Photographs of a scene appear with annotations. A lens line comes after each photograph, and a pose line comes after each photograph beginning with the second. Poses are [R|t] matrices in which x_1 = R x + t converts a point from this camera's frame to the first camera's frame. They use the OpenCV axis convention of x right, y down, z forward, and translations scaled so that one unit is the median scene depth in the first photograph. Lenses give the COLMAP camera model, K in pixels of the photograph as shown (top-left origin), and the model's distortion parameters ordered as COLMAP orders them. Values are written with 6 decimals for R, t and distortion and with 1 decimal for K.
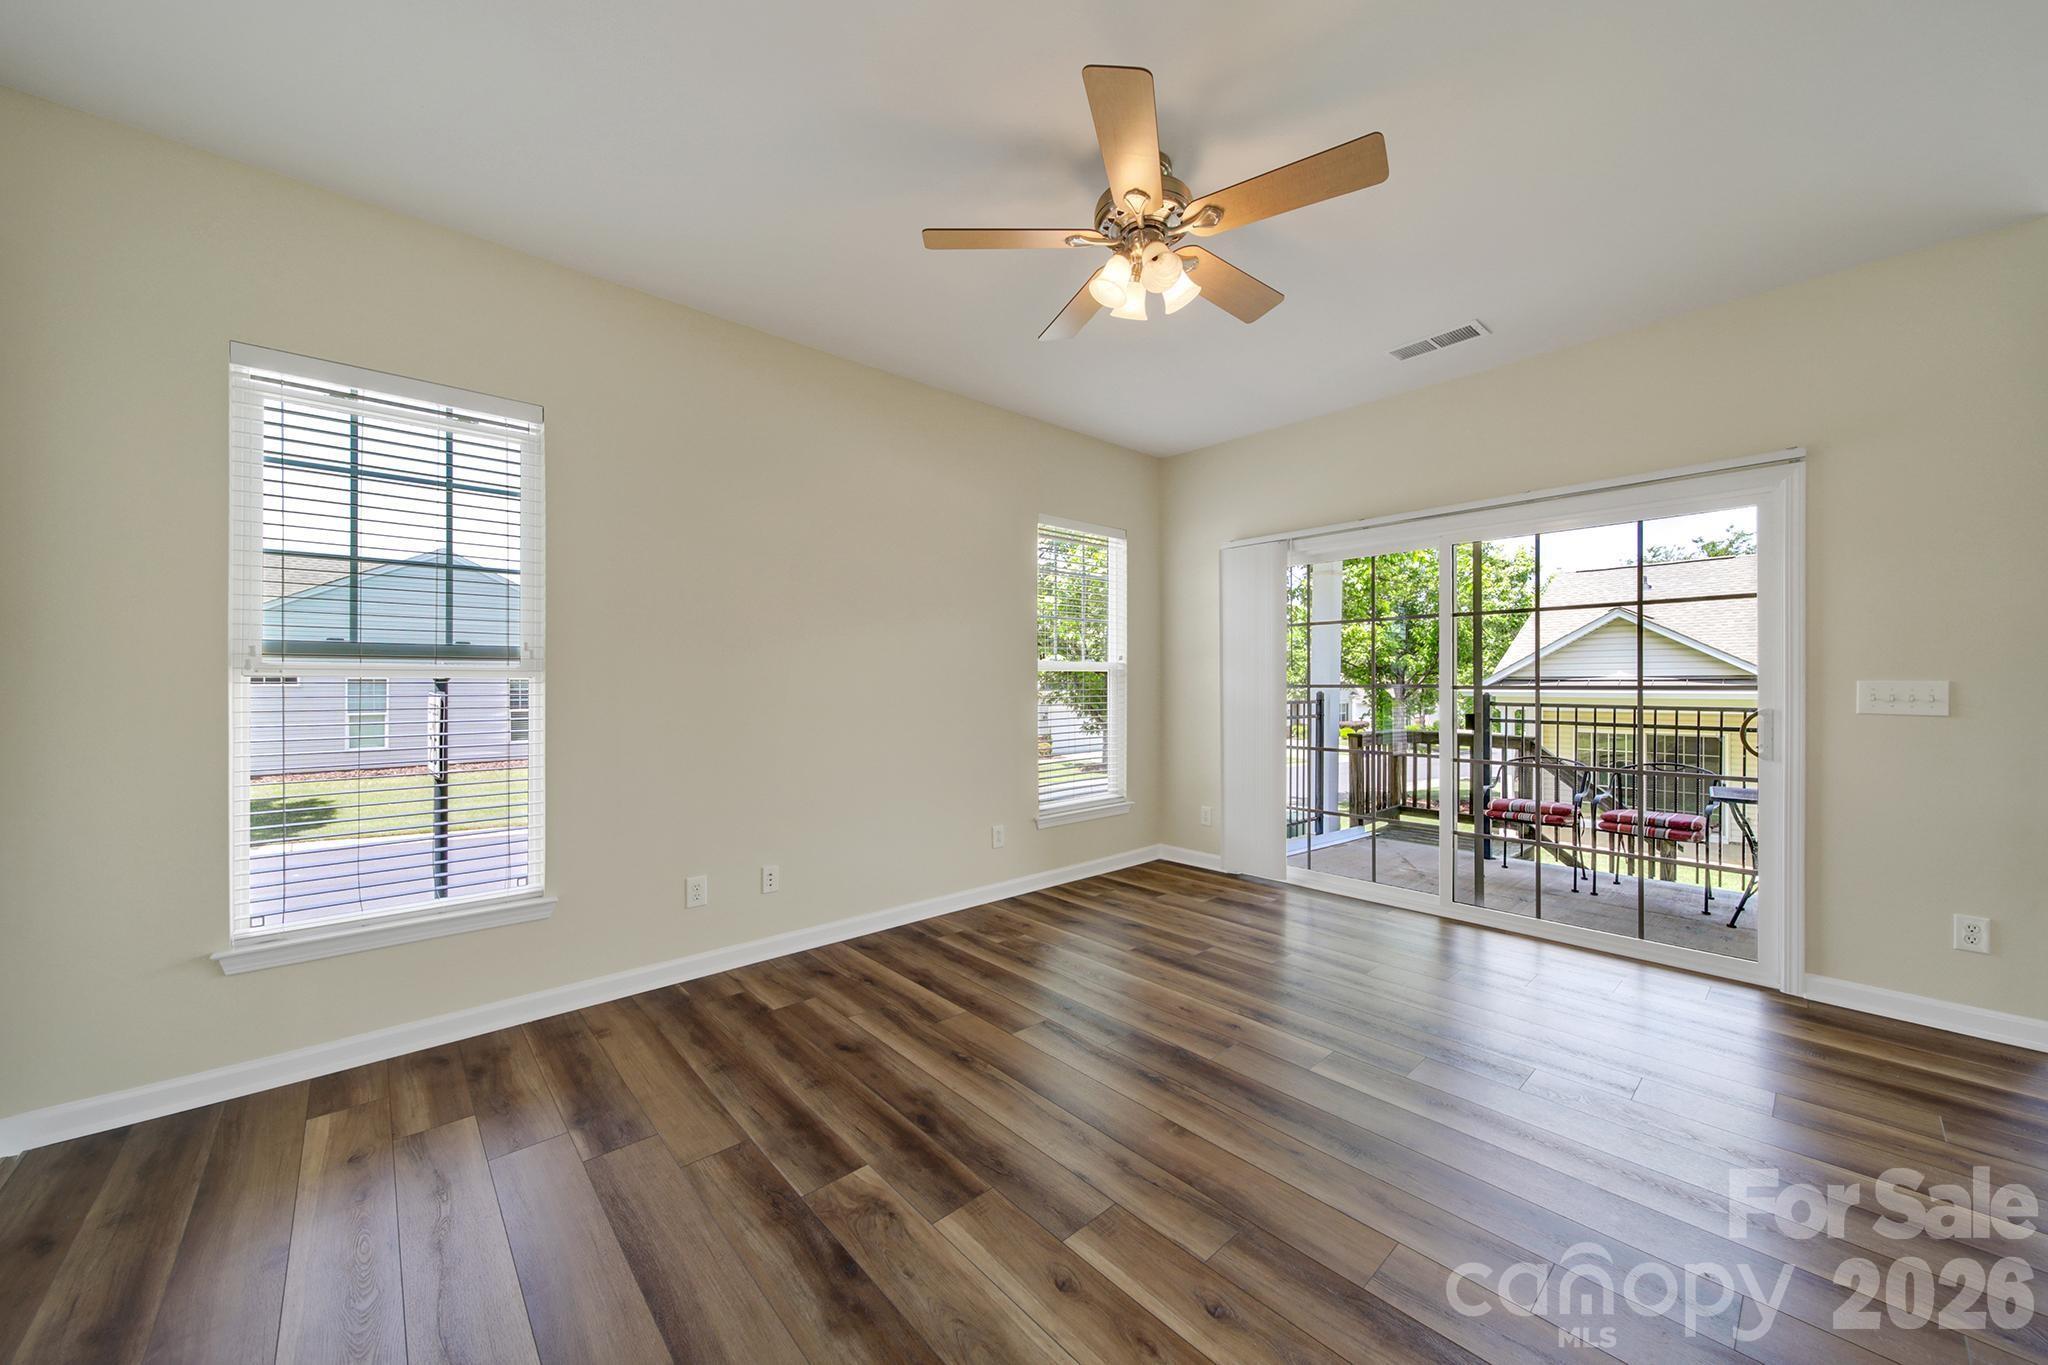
lens RADIAL K [[734.2, 0, 1016.5], [0, 734.2, 676.5], [0, 0, 1]] dist [-0.002428, -0.001080]
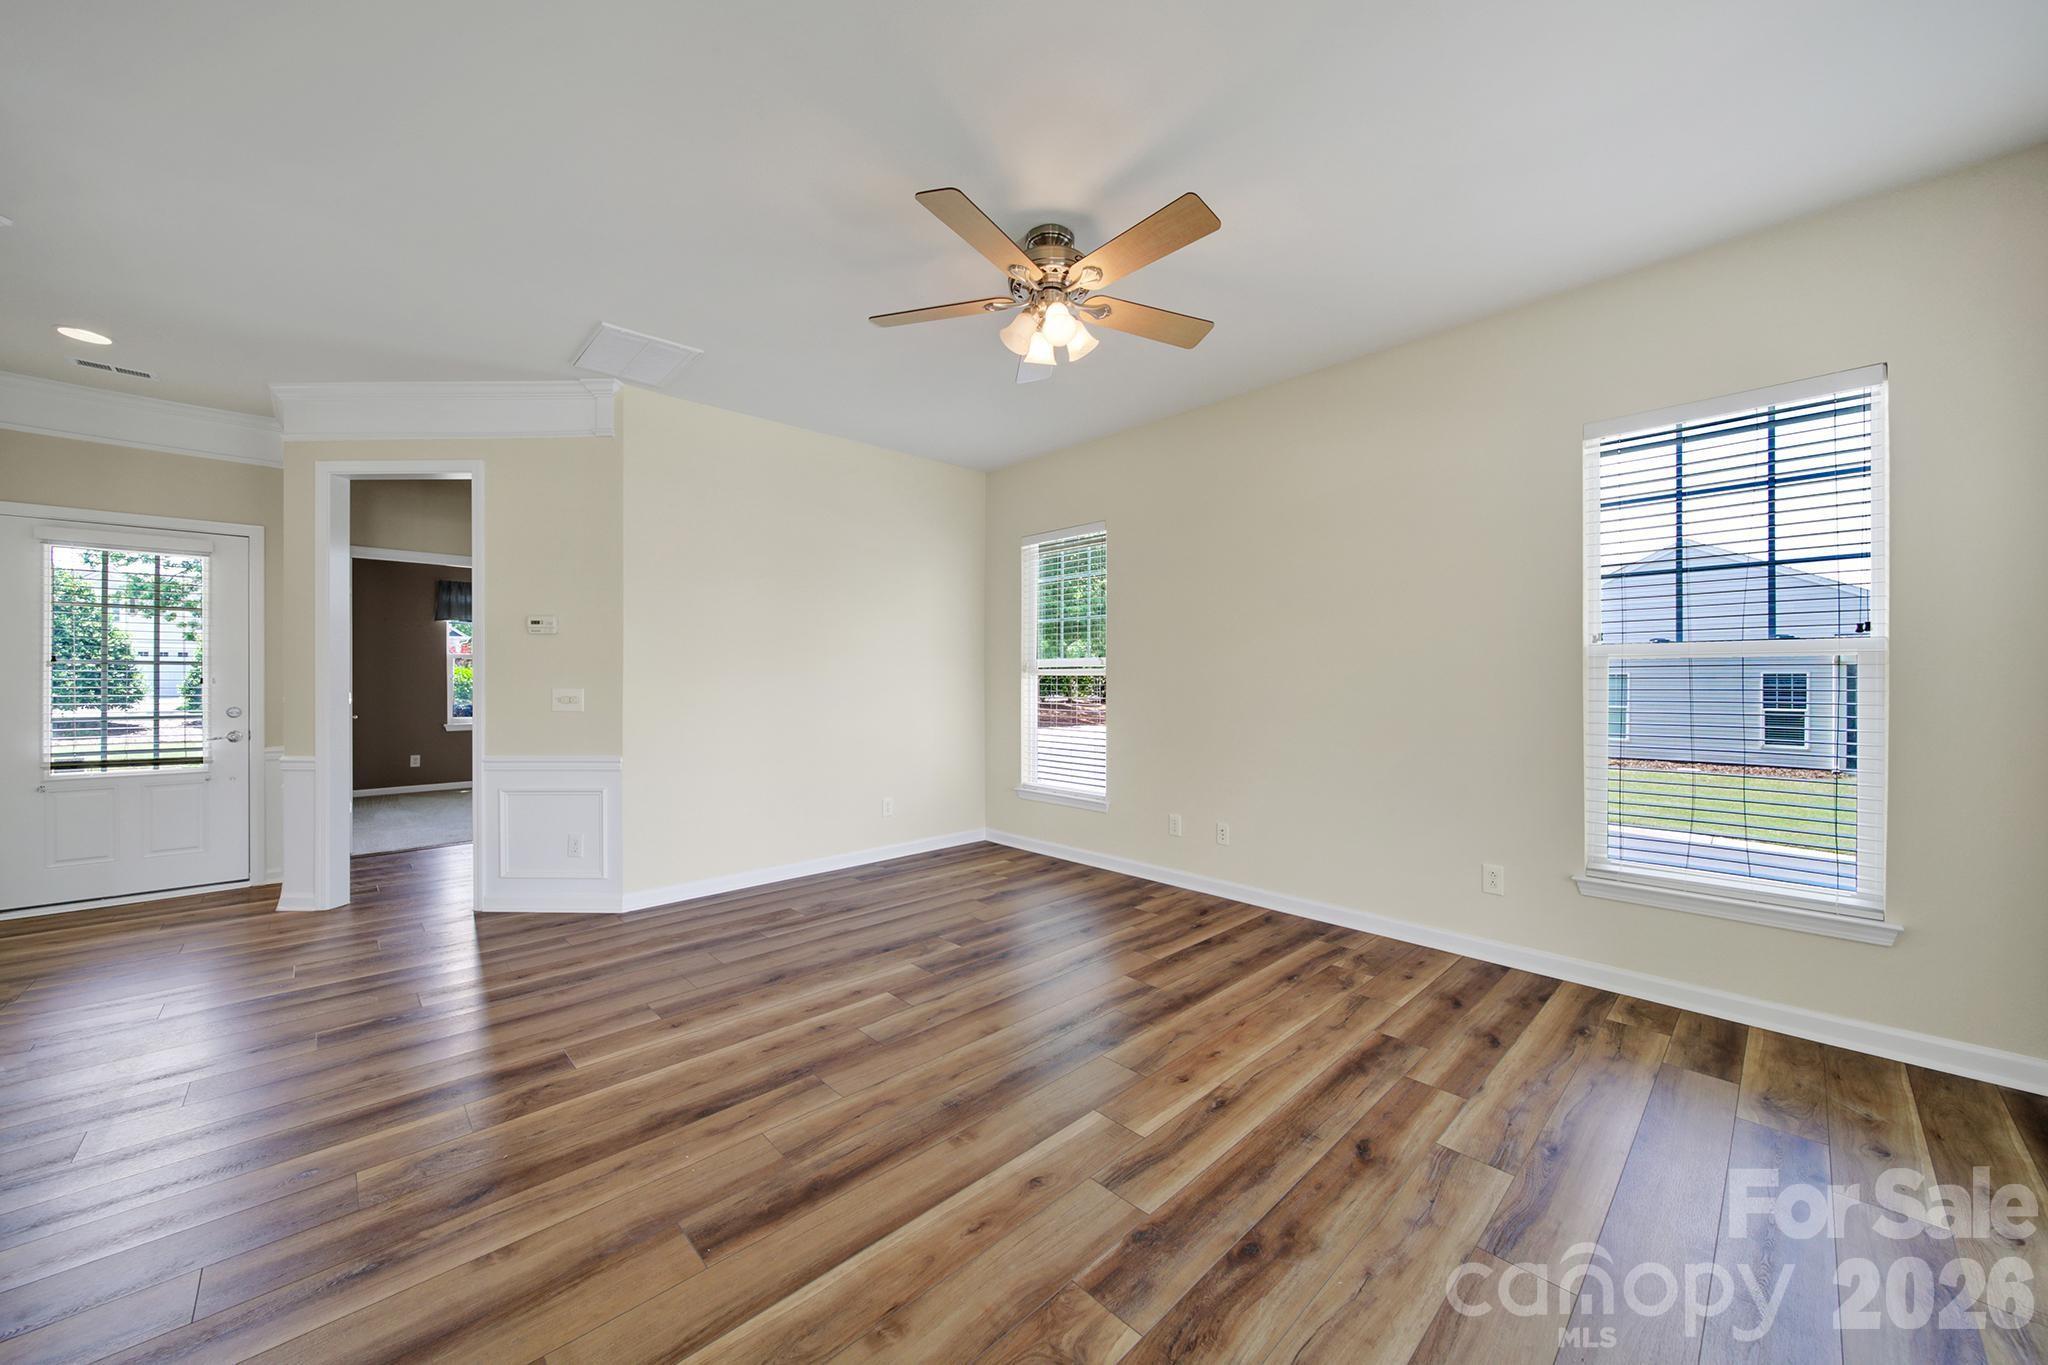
lens RADIAL K [[734.2, 0, 1051.8], [0, 734.2, 673.8], [0, 0, 1]] dist [-0.002428, -0.001080]
pose [[0.059869, -0.003621, -0.998200, 0.877840], [0.008705, 0.999957, -0.003106, -0.000621], [0.998168, -0.008503, 0.059898, 0.606123]]
